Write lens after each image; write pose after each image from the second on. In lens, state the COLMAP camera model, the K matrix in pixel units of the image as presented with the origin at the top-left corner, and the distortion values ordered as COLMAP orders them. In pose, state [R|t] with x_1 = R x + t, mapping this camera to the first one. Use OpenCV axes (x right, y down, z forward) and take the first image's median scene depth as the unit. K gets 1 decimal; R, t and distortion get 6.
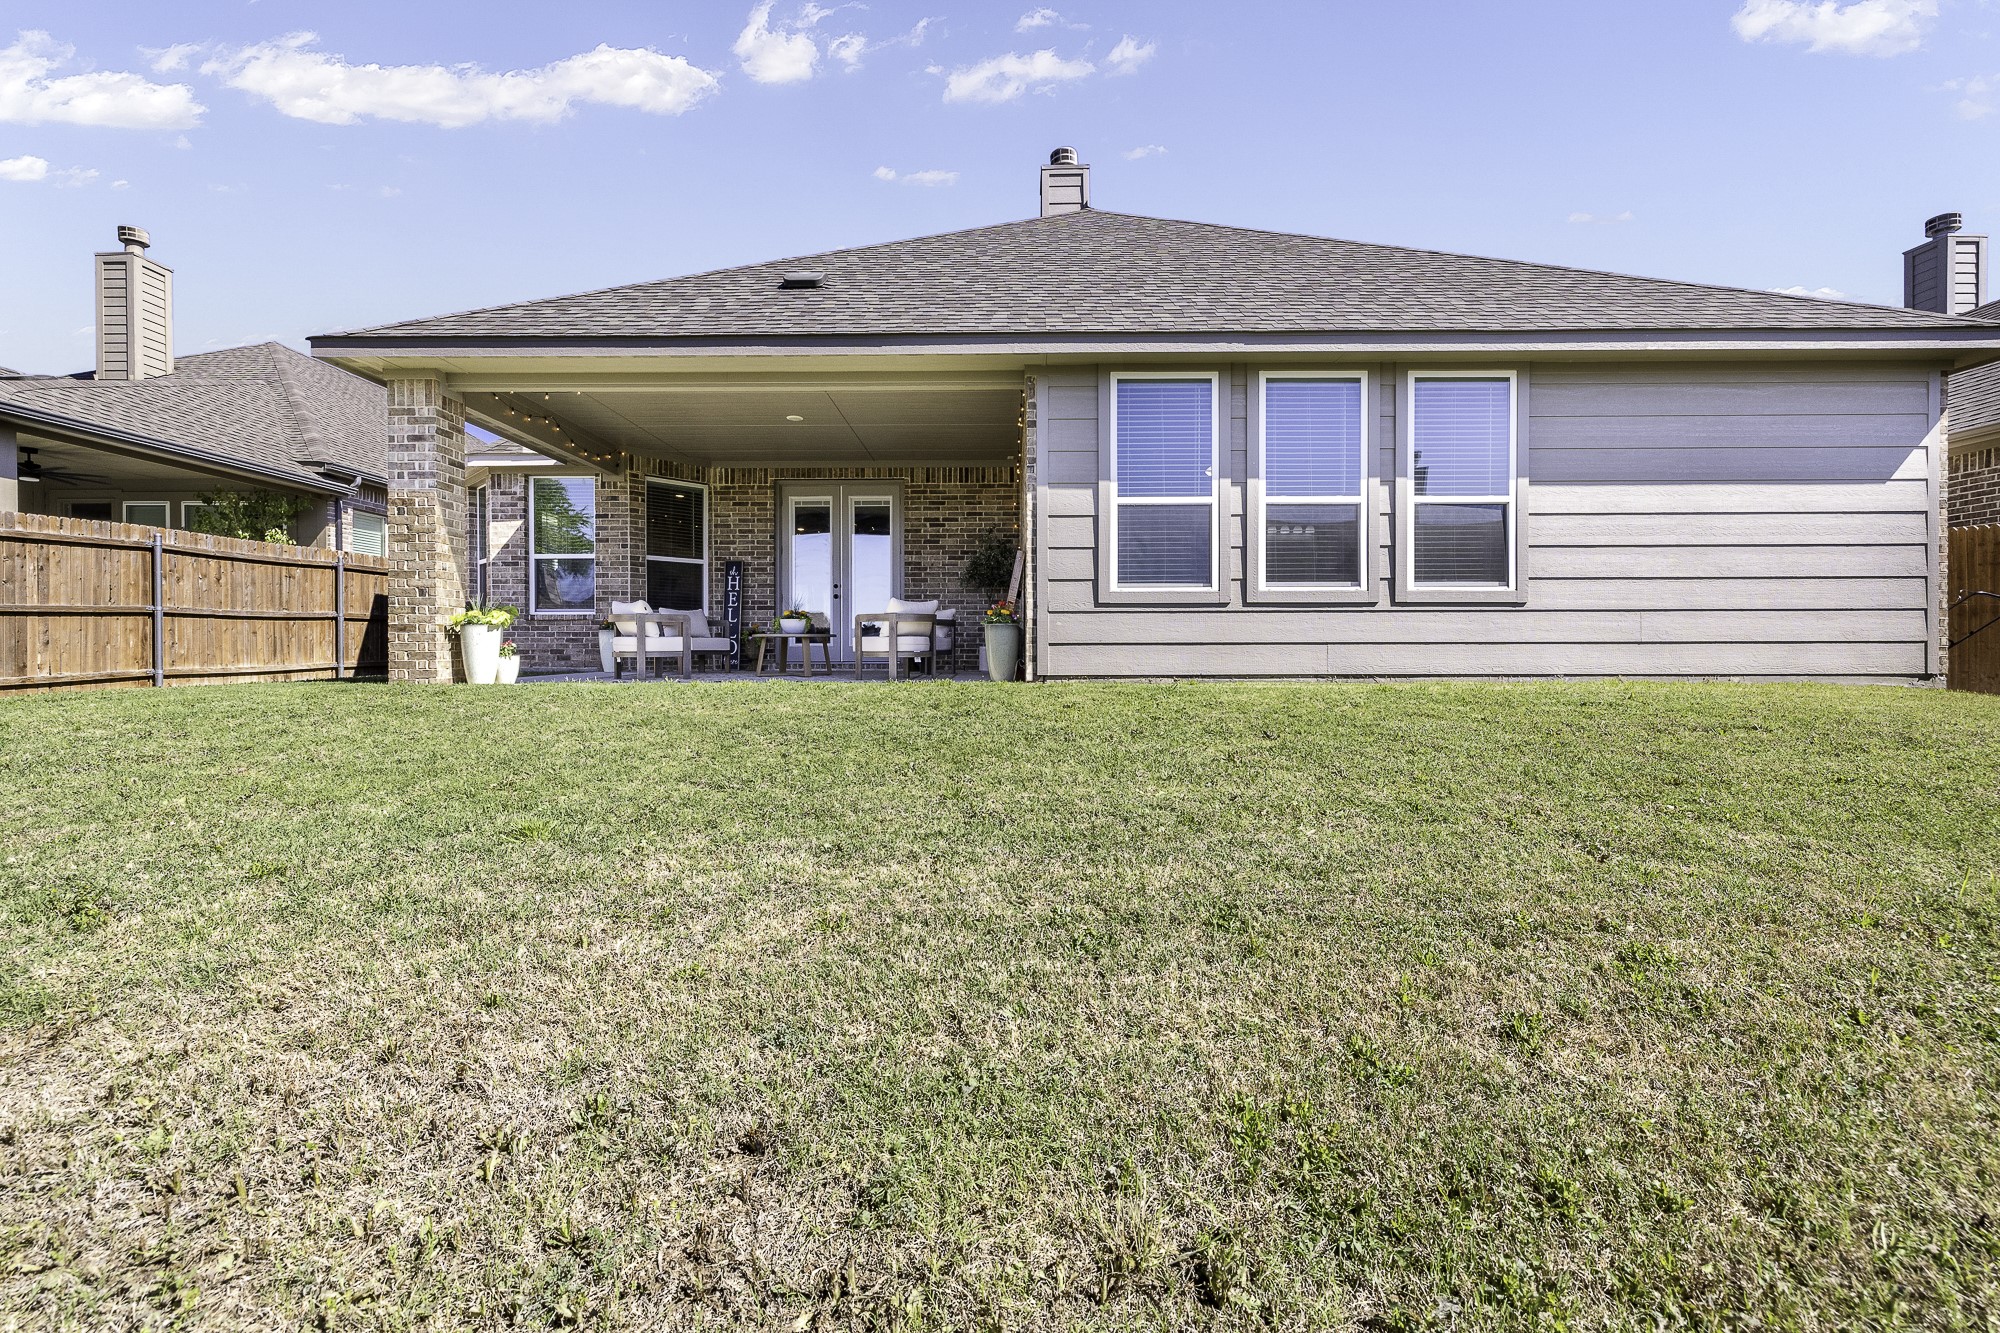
lens RADIAL K [[849.6, 0, 993.1], [0, 849.6, 662.4], [0, 0, 1]] dist [-0.000067, 0.000065]
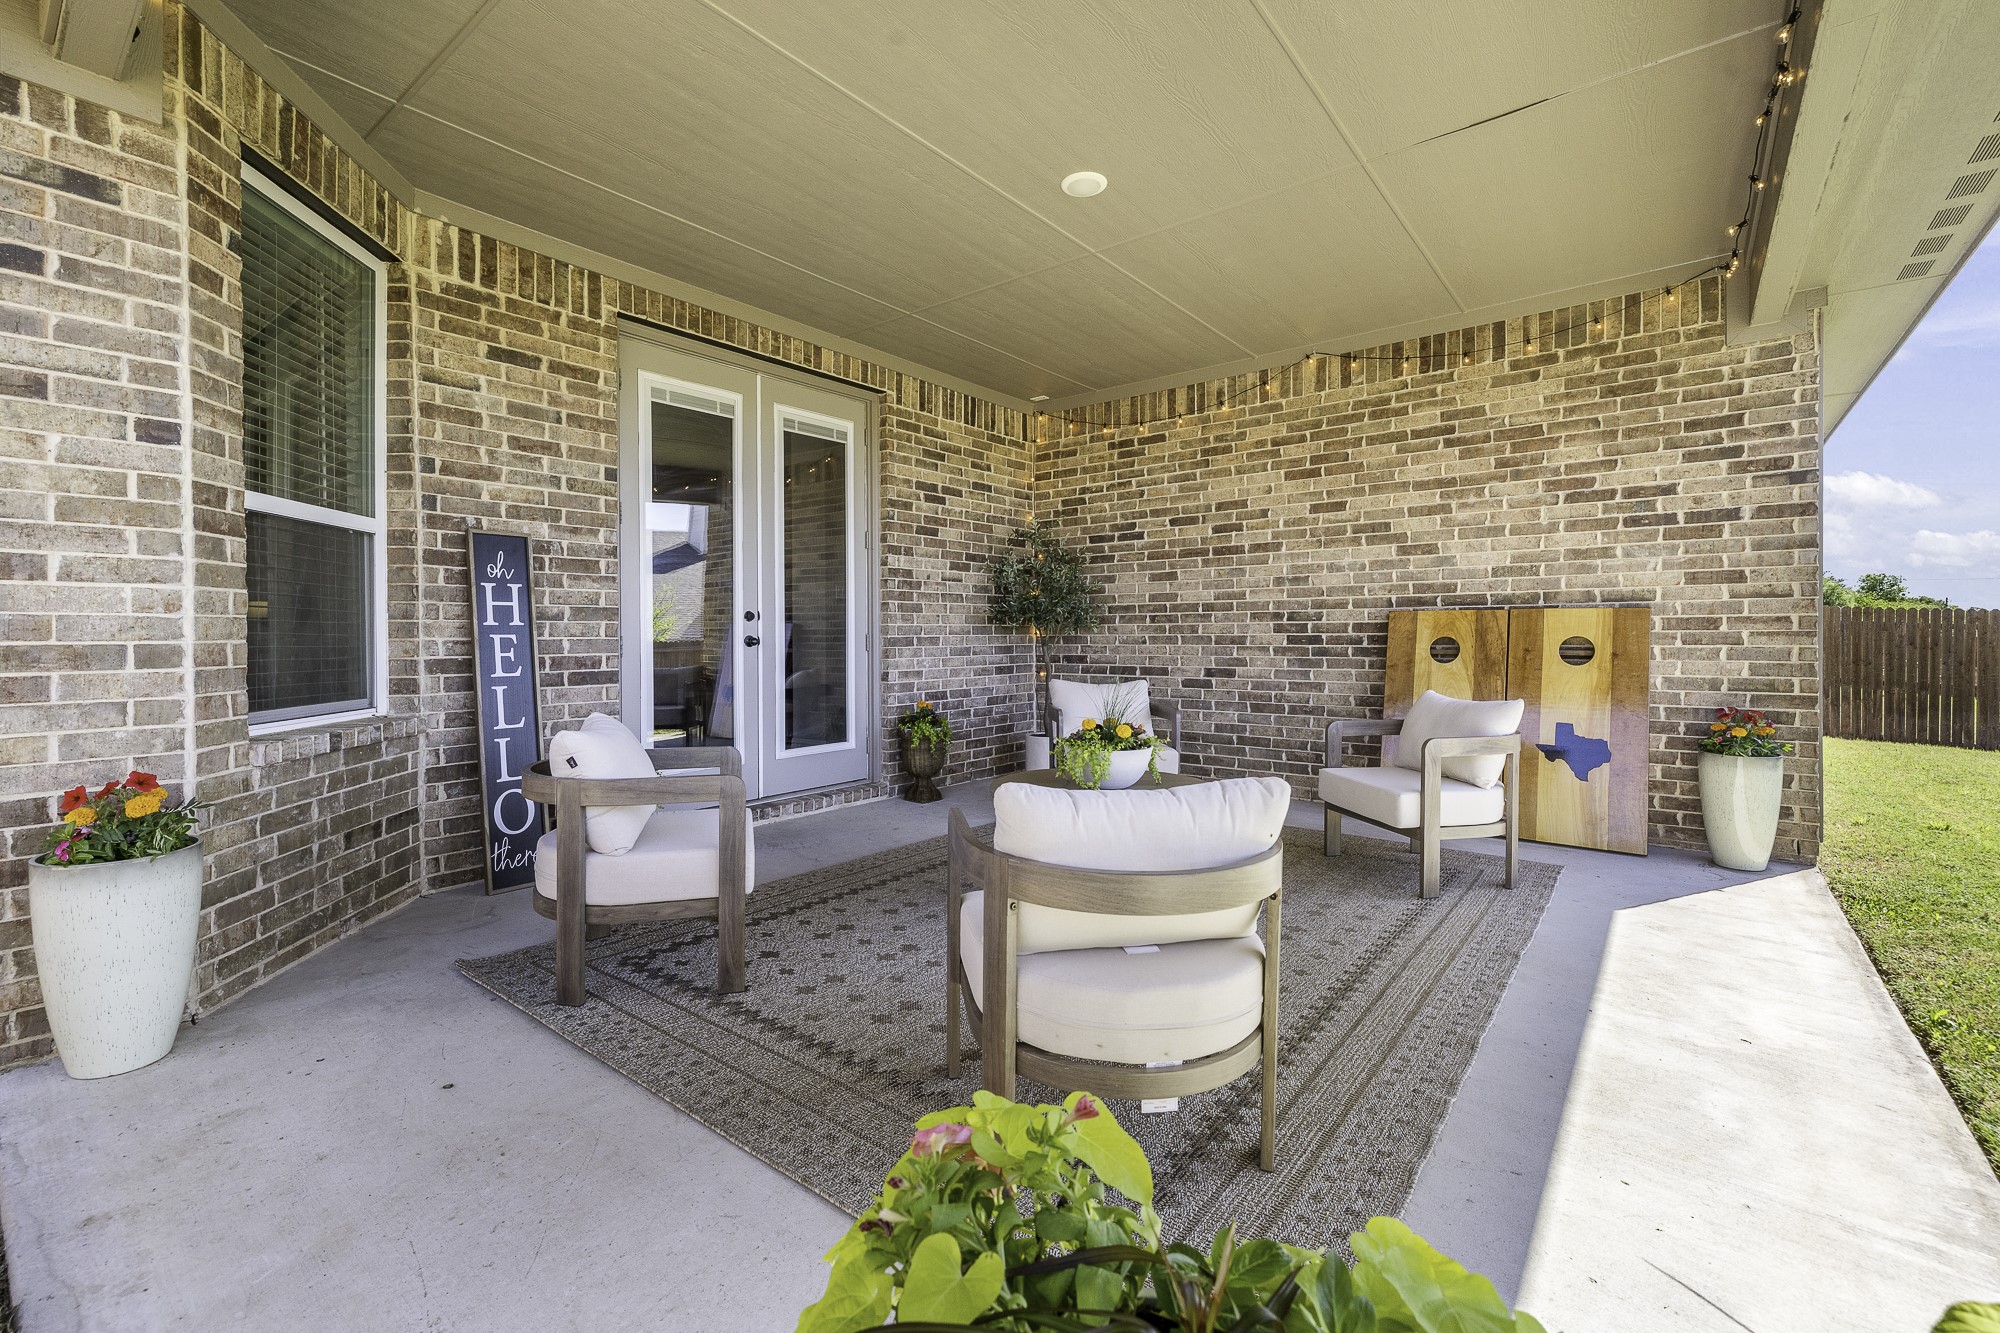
lens RADIAL K [[857.7, 0, 1002.9], [0, 857.7, 639.1], [0, 0, 1]] dist [0.000836, 0.000249]
pose [[0.608783, -0.006841, 0.793307, -0.475284], [0.013683, 0.999905, -0.001879, -0.082572], [-0.793219, 0.011999, 0.608819, 0.705468]]
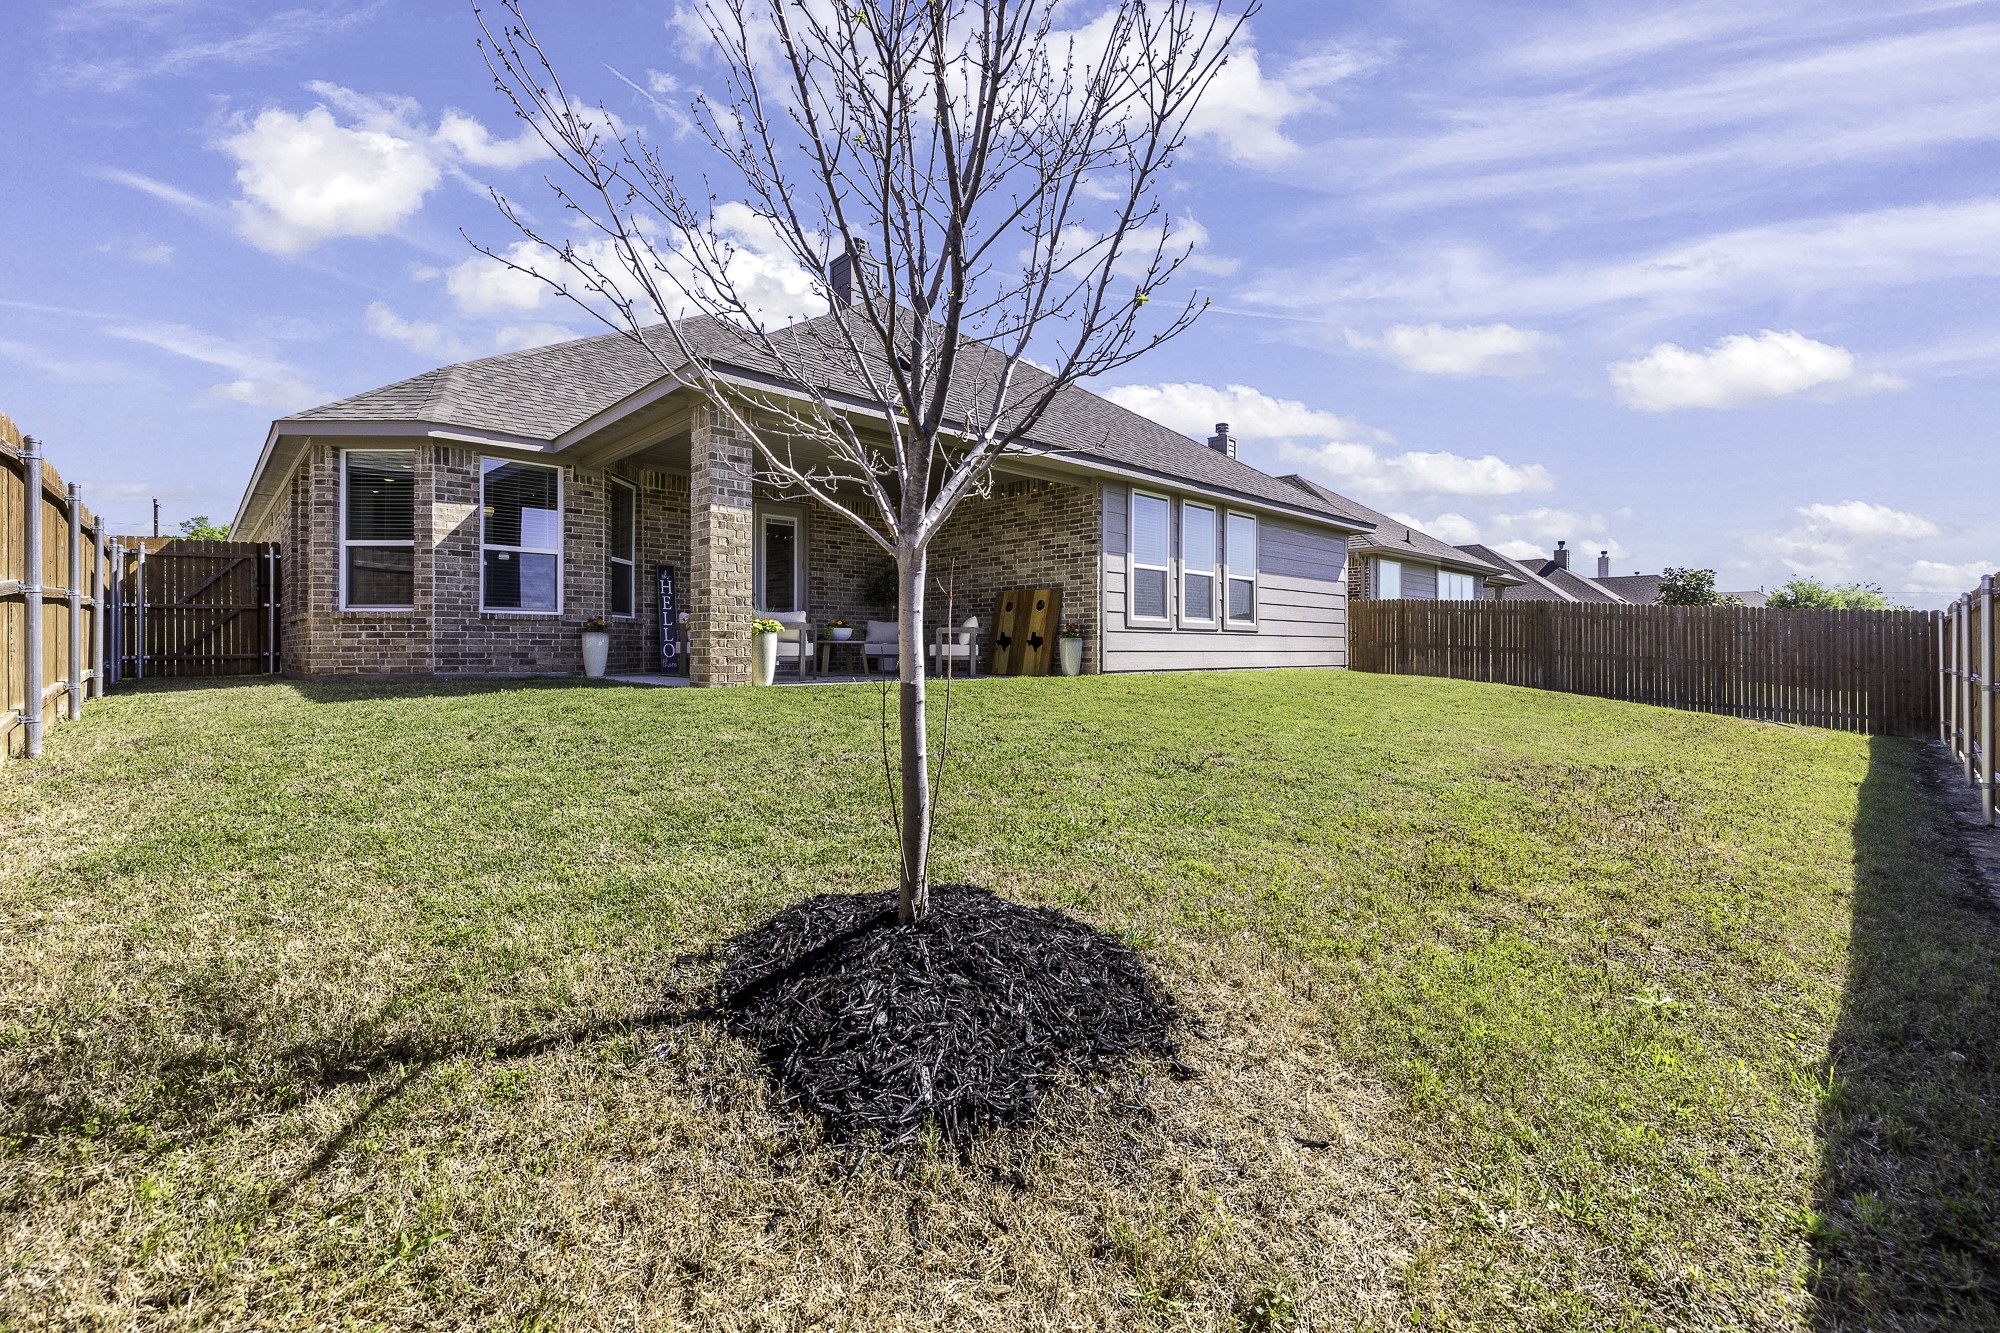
lens RADIAL K [[860.4, 0, 996.6], [0, 860.4, 650.4], [0, 0, 1]] dist [-0.000763, 0.000021]
pose [[0.710882, 0.003308, 0.703304, -0.797014], [0.005689, 0.999929, -0.010453, -0.005128], [-0.703289, 0.011432, 0.710813, -0.003835]]
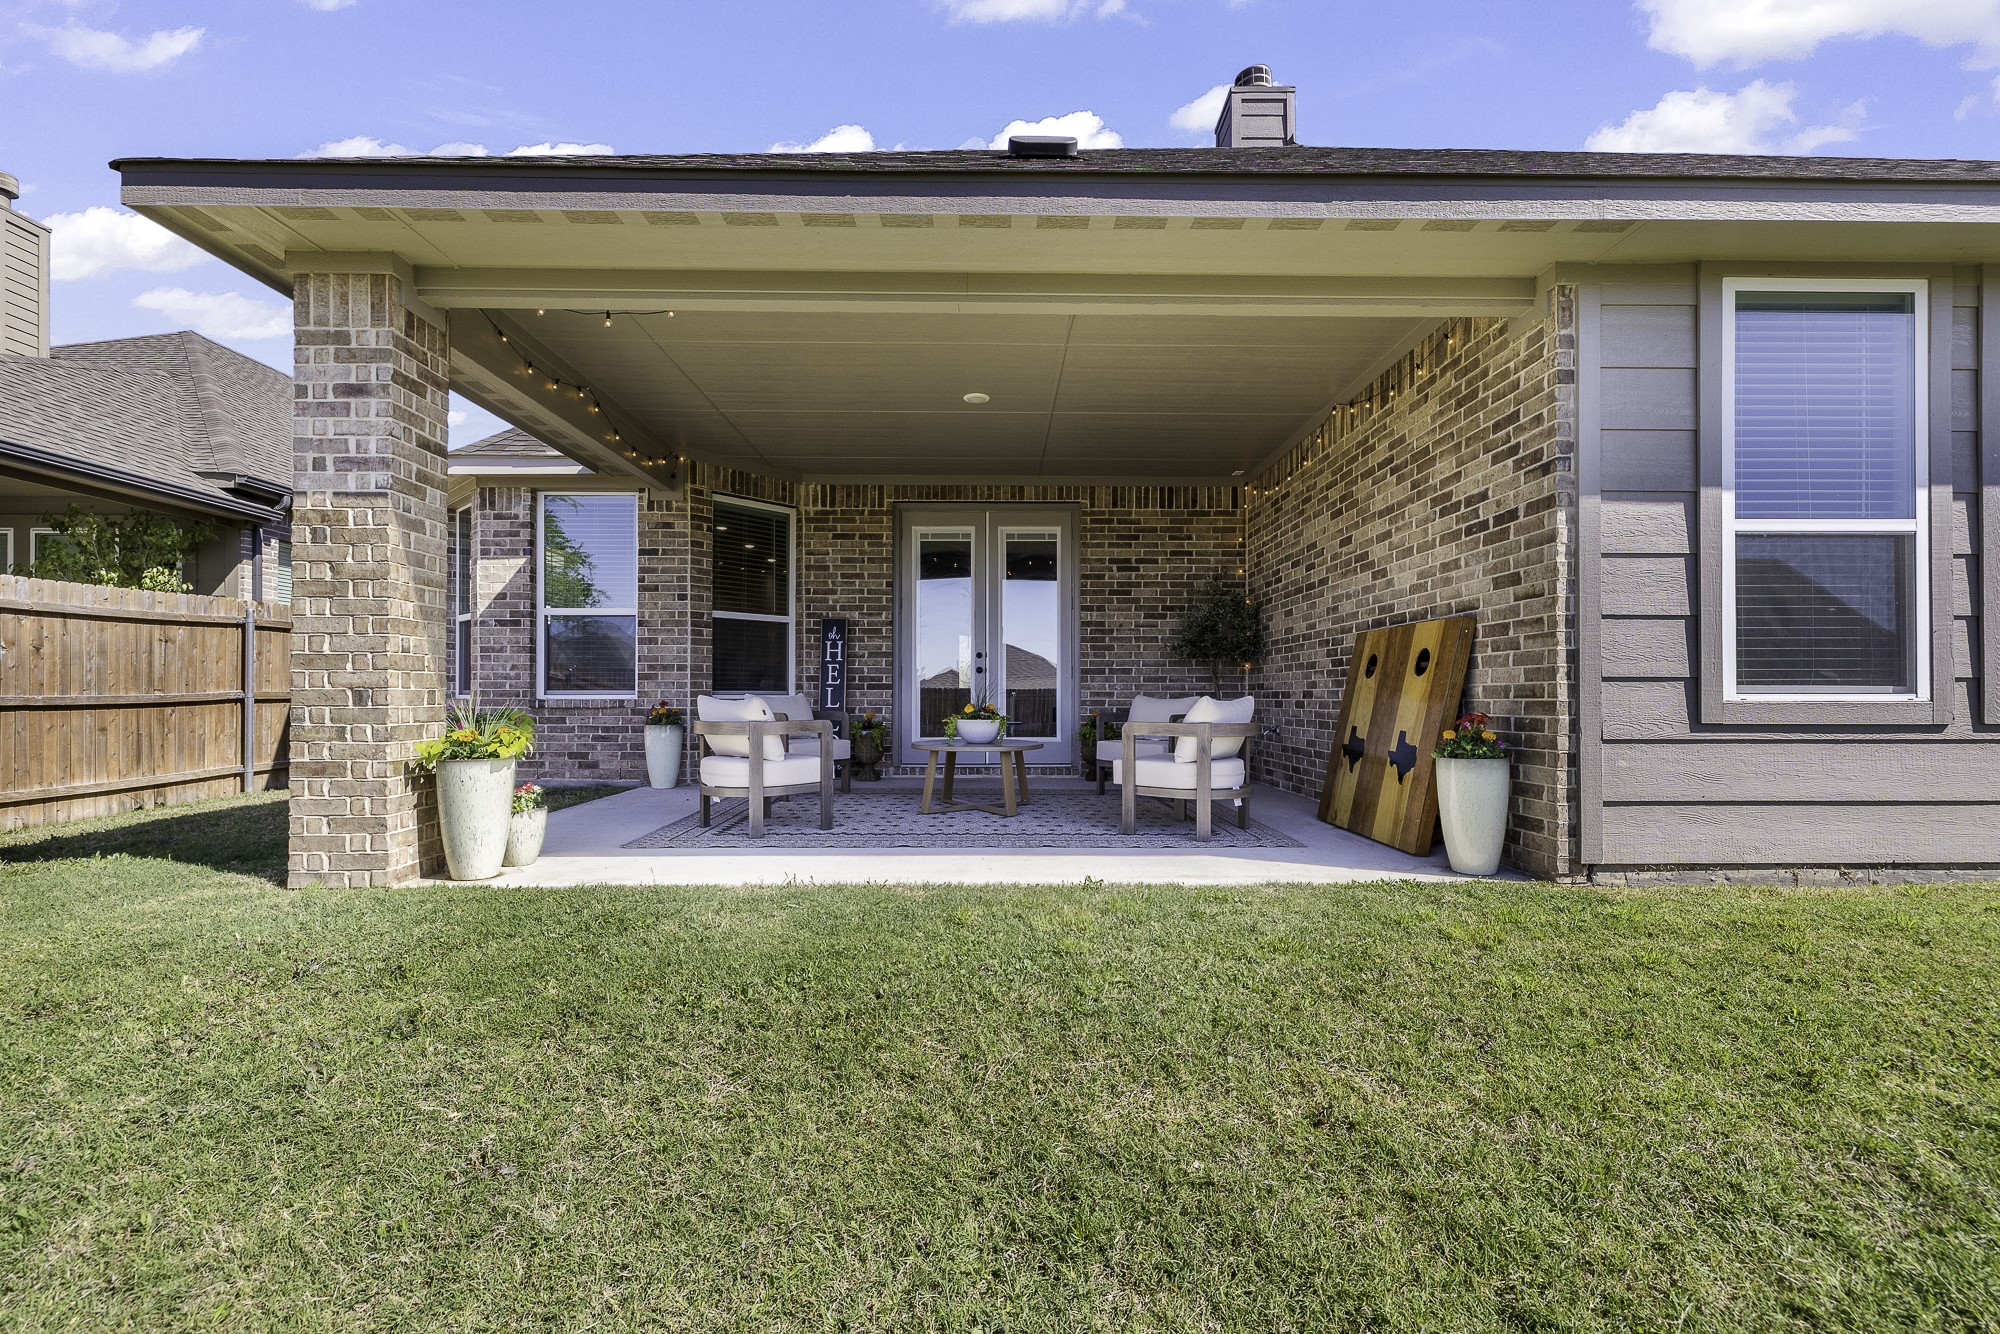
lens RADIAL K [[862.3, 0, 998.6], [0, 862.3, 694.7], [0, 0, 1]] dist [0.000478, -0.000114]
pose [[0.999581, 0.002636, 0.028821, -0.205254], [-0.002231, 0.999898, -0.014094, -0.051410], [-0.028855, 0.014023, 0.999485, 0.317973]]
